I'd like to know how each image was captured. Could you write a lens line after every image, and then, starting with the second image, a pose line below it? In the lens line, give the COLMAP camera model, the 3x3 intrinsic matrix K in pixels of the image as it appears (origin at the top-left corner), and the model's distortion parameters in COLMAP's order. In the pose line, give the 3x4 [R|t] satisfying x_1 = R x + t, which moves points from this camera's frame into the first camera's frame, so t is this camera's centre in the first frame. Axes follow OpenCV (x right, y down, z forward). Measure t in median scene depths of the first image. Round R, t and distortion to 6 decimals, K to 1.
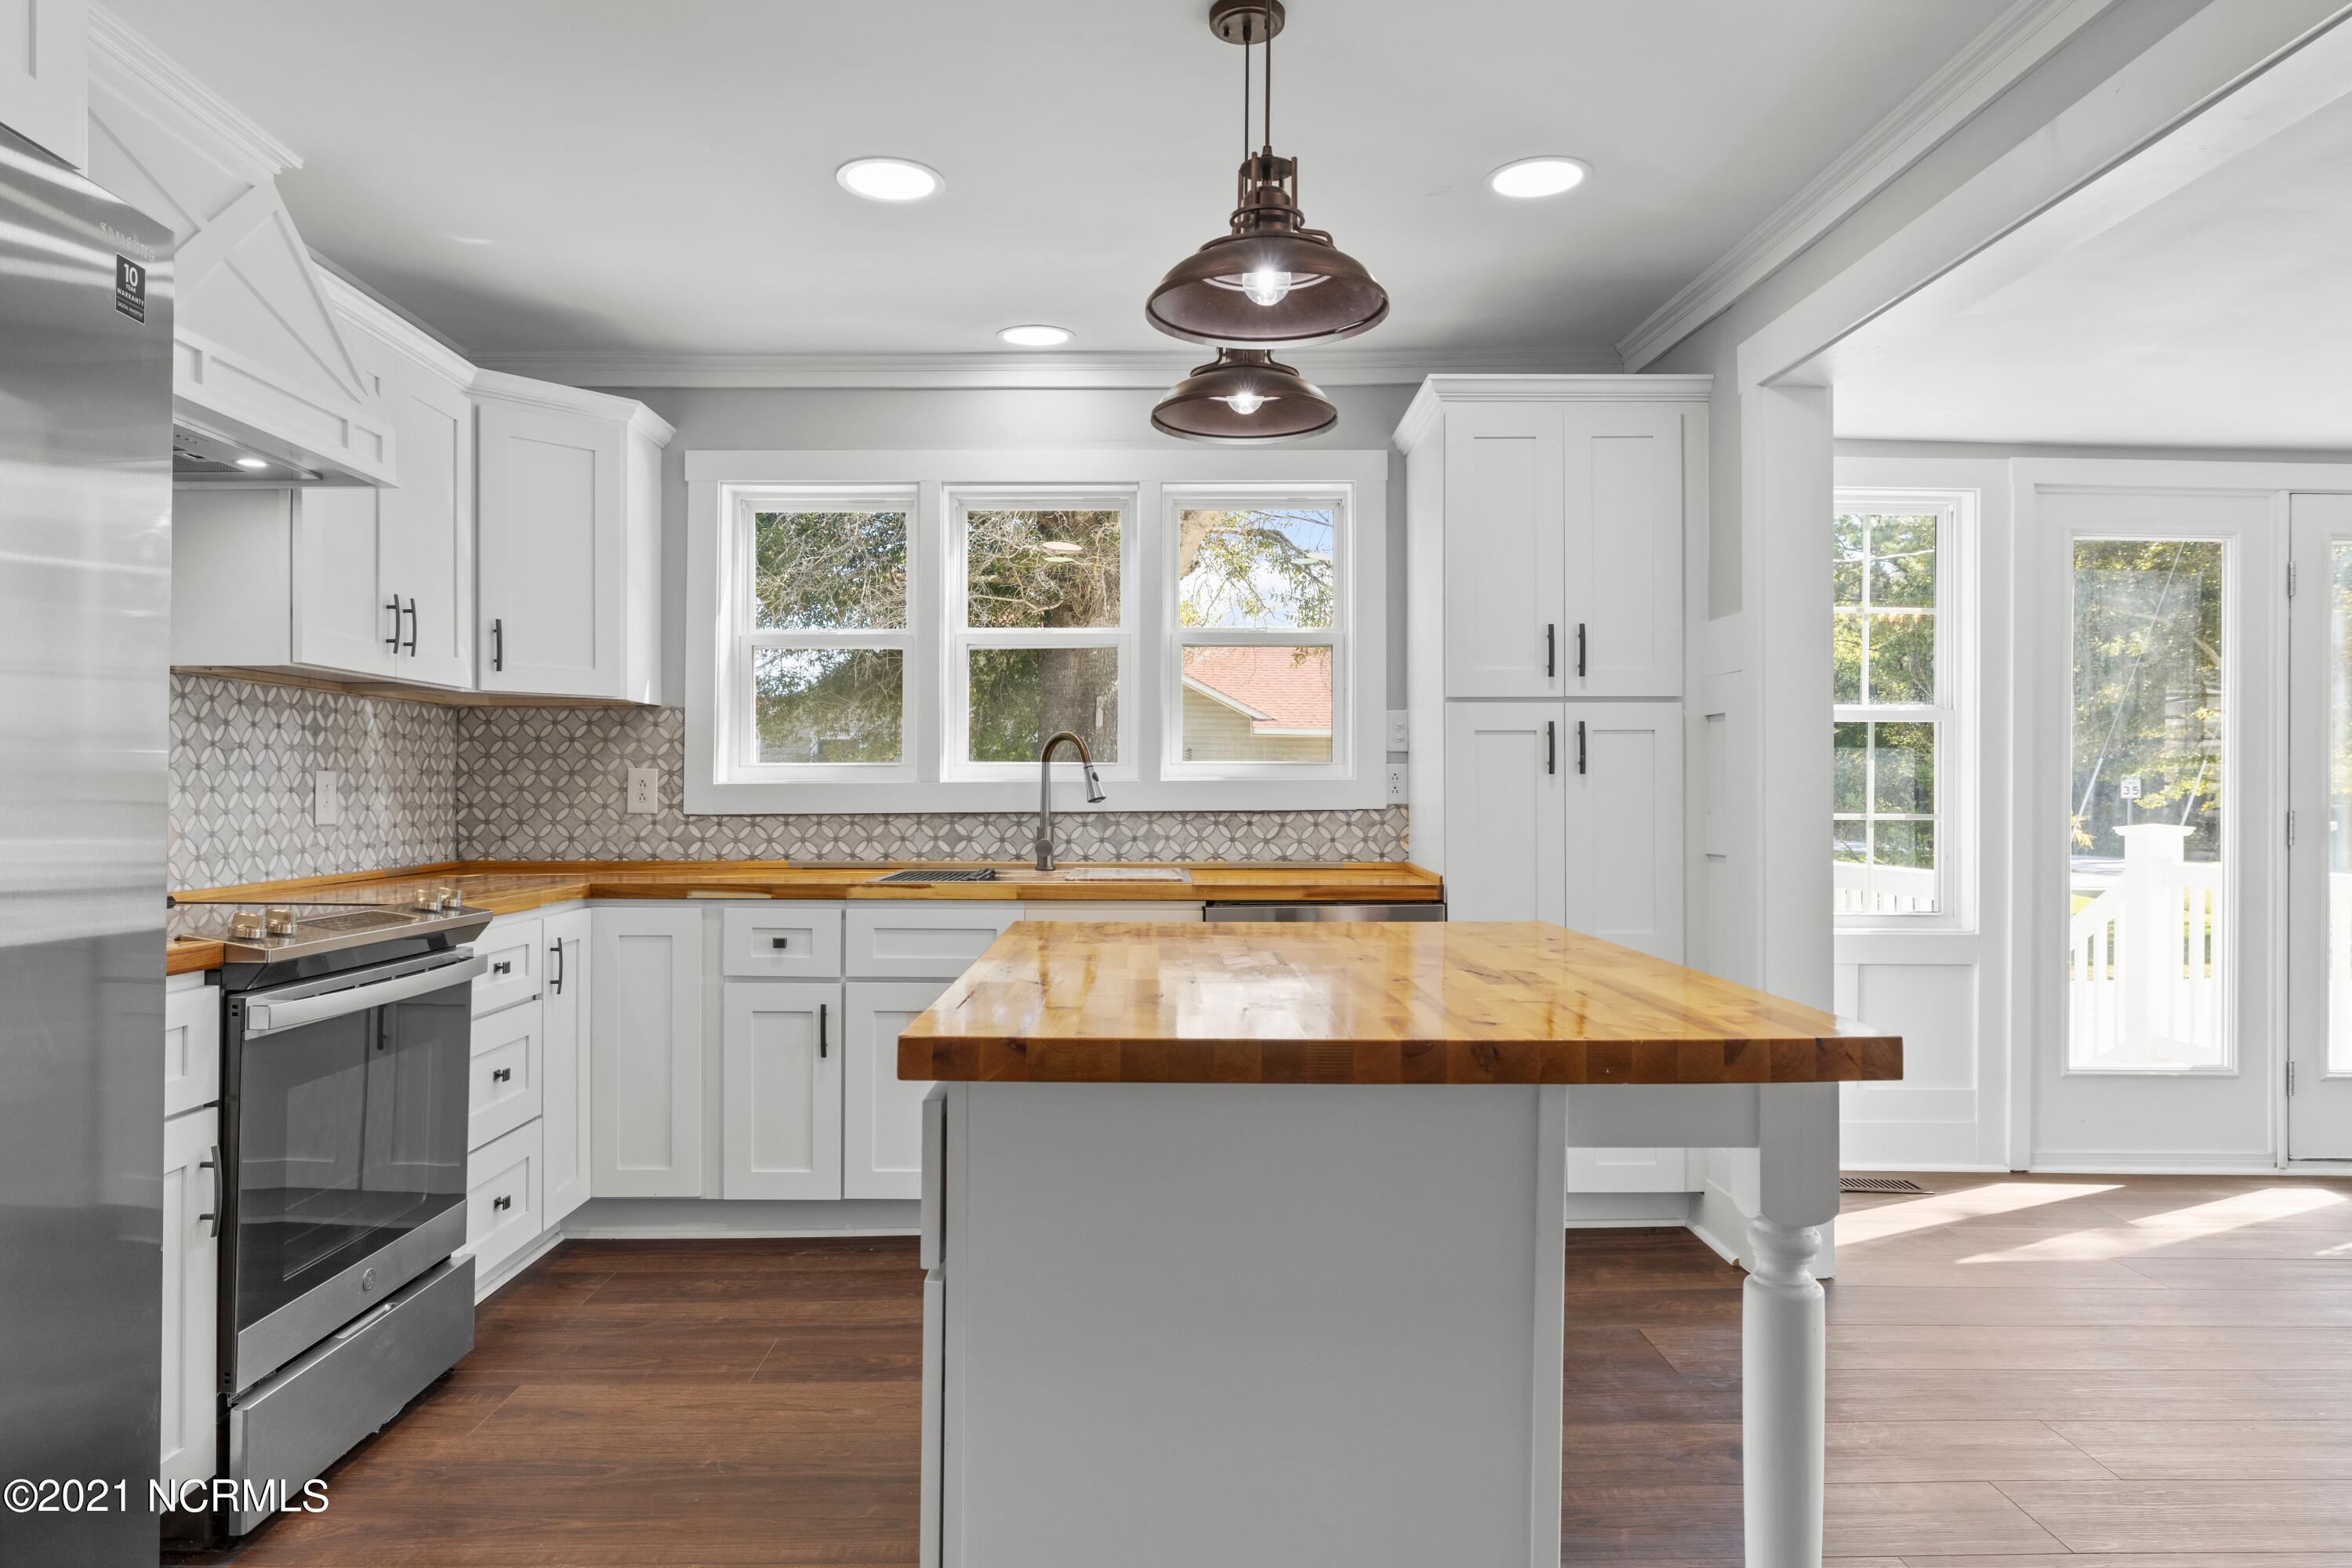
lens RADIAL K [[1456.1, 0, 1174.0], [0, 1456.1, 791.3], [0, 0, 1]] dist [-0.006728, 0.000112]
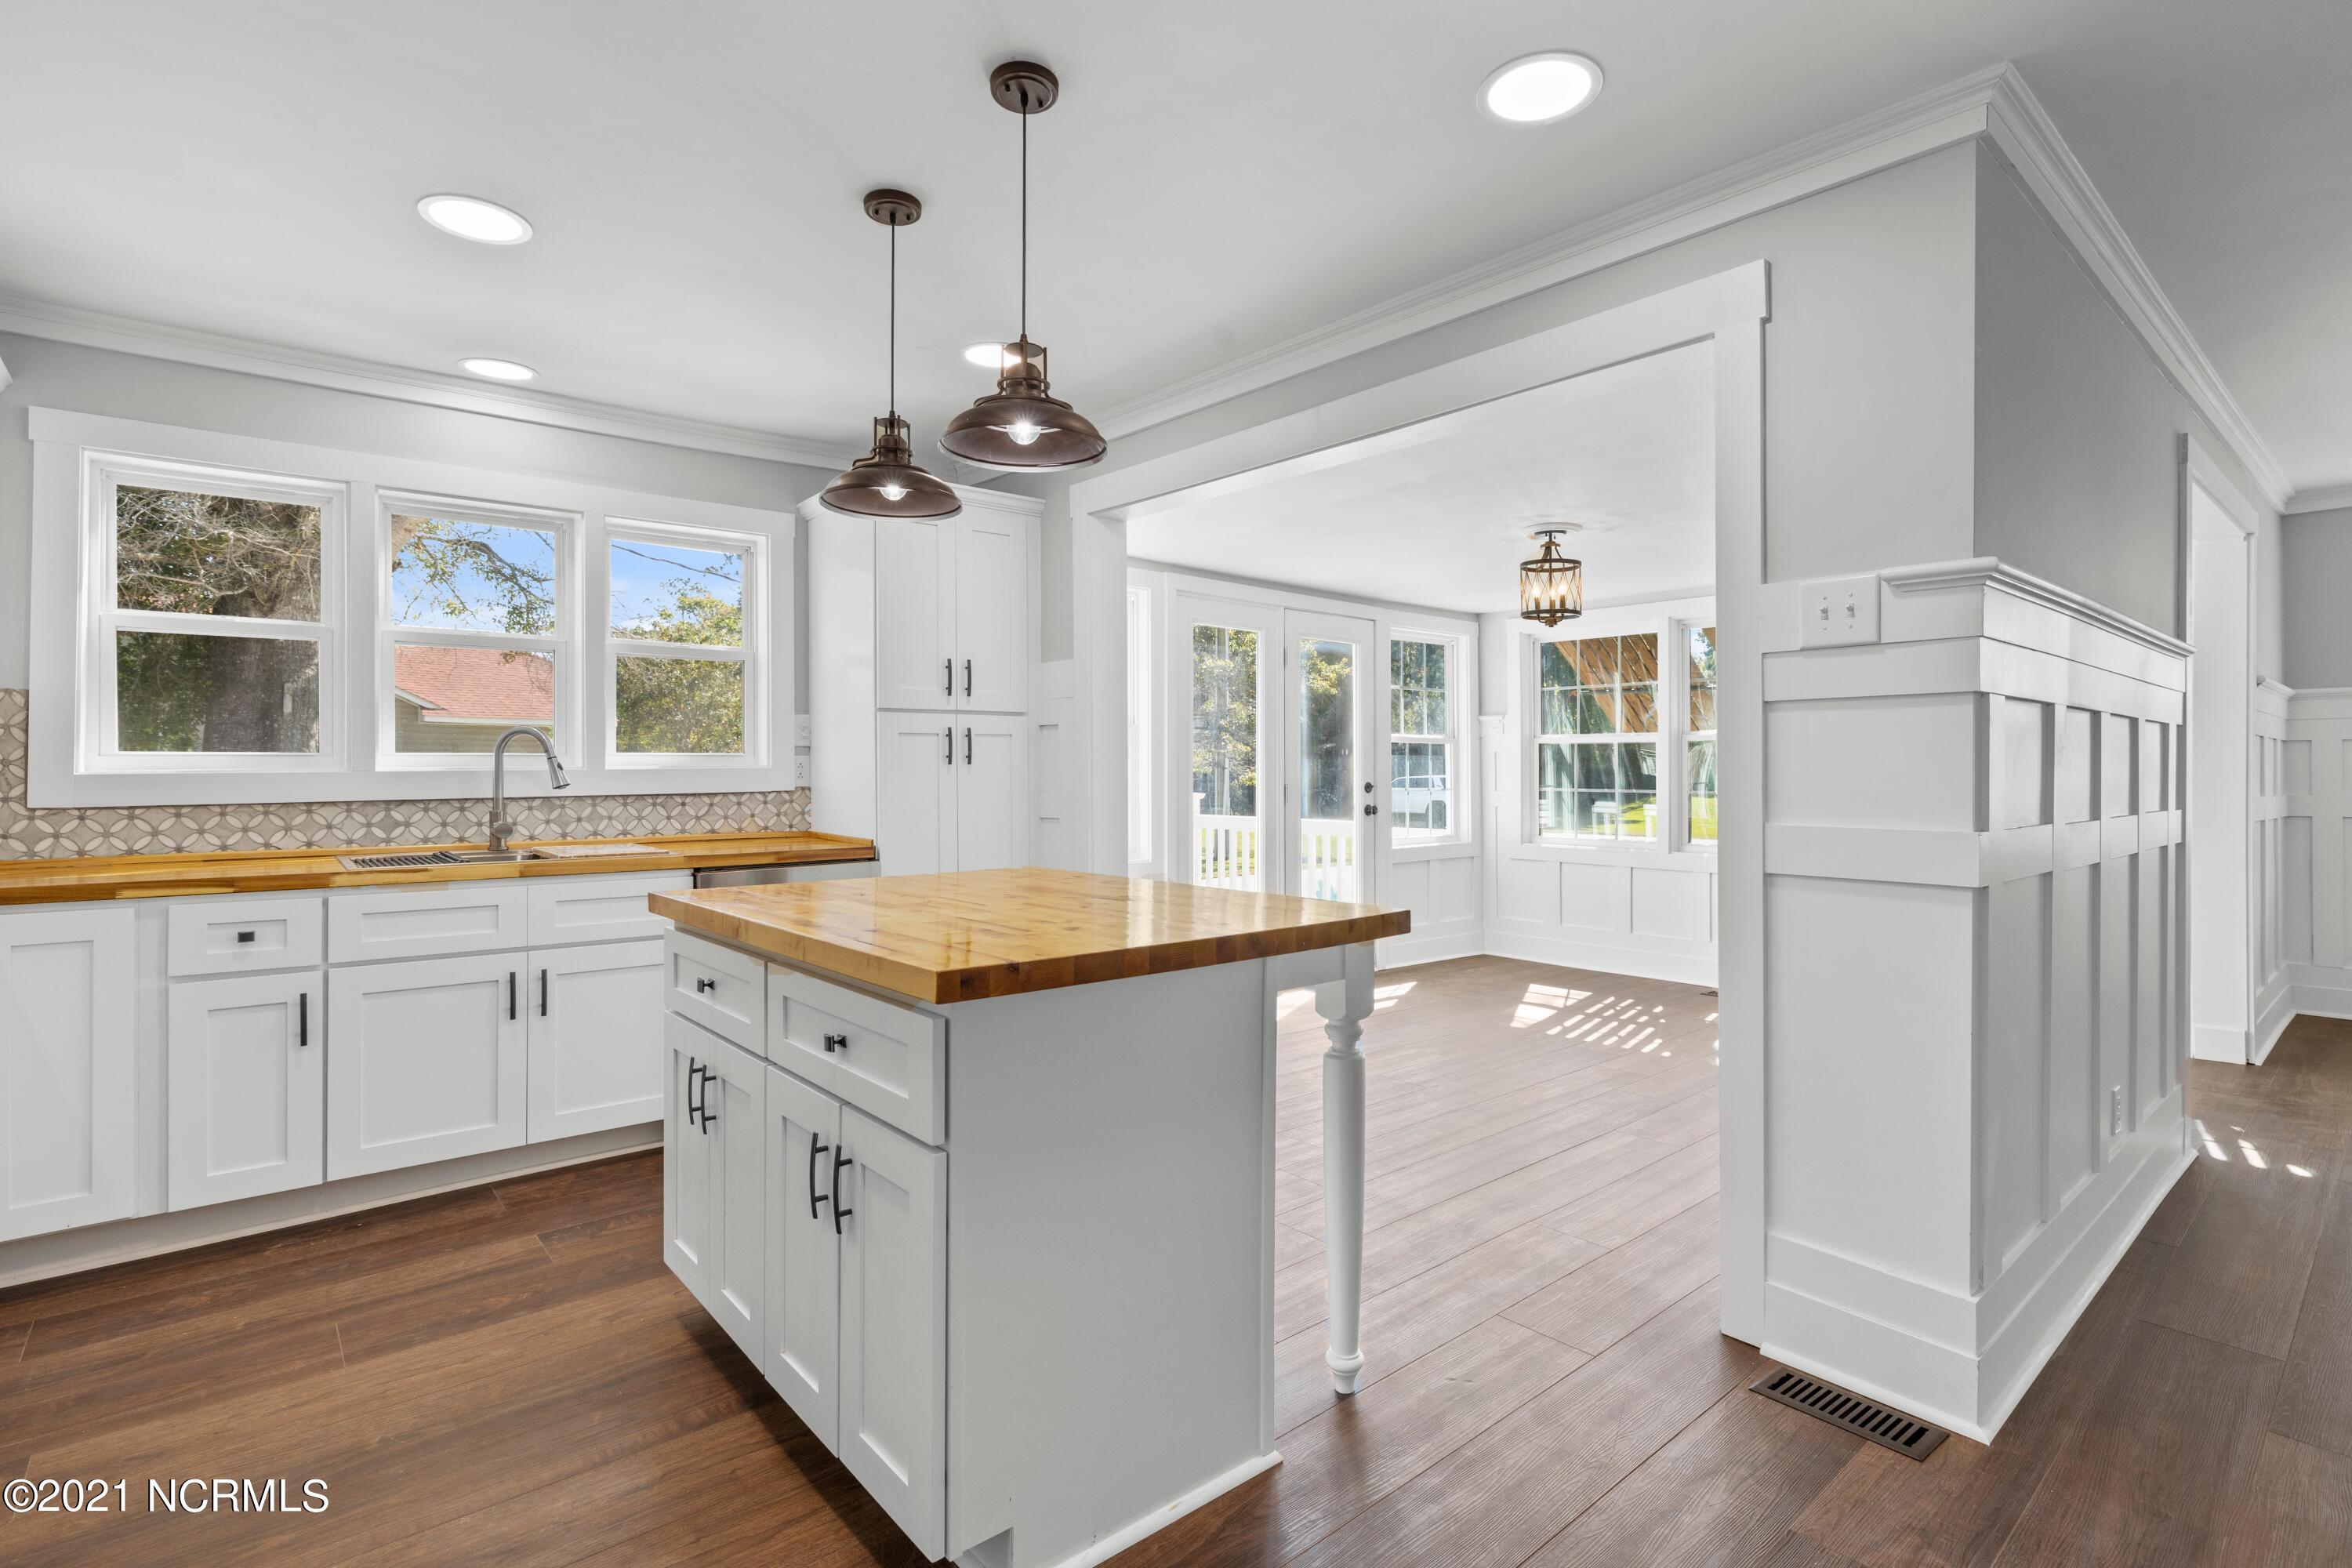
lens RADIAL K [[1100.5, 0, 1168.9], [0, 1100.5, 770.3], [0, 0, 1]] dist [-0.011185, 0.002300]
pose [[0.775718, -0.003609, 0.631069, -0.248920], [0.004337, 0.999991, 0.000389, -0.005620], [-0.631065, 0.002435, 0.775726, 0.033629]]
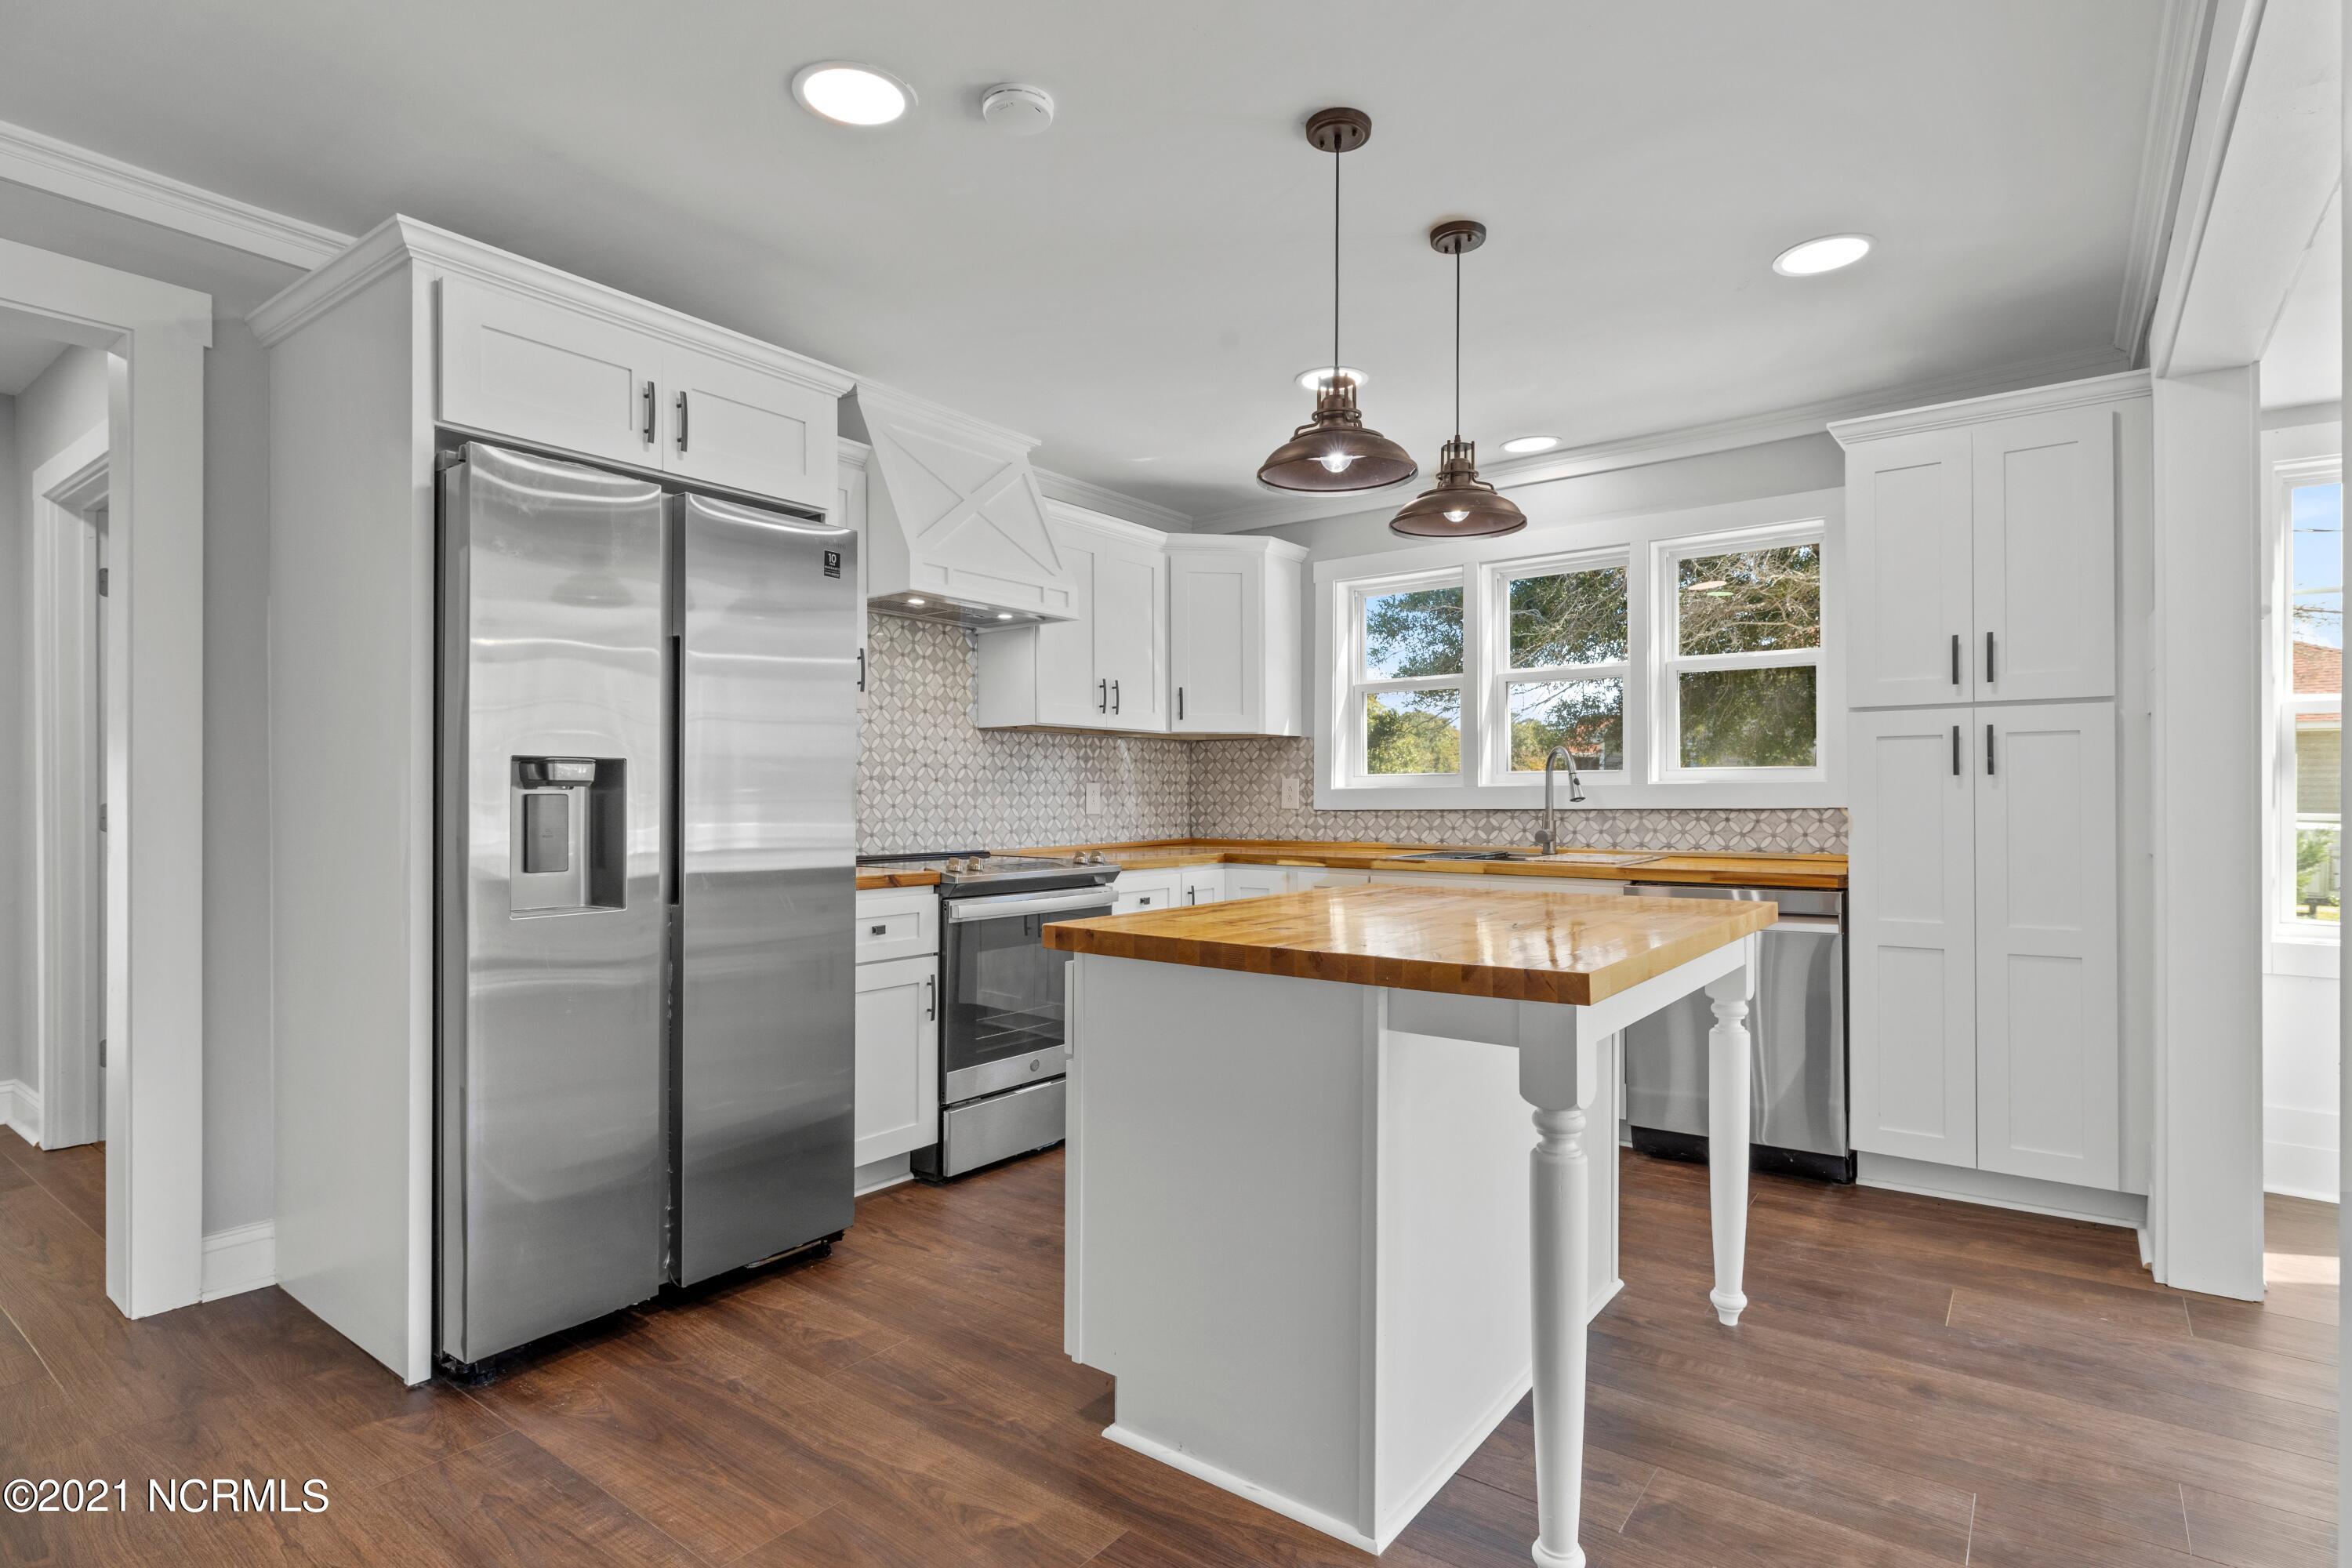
lens RADIAL K [[1186.3, 0, 1178.2], [0, 1186.3, 795.2], [0, 0, 1]] dist [-0.002305, 0.000276]
pose [[0.790477, -0.002721, -0.612486, 0.337416], [0.003428, 0.999994, -0.000018, 0.000922], [0.612483, -0.002085, 0.790481, -0.039750]]
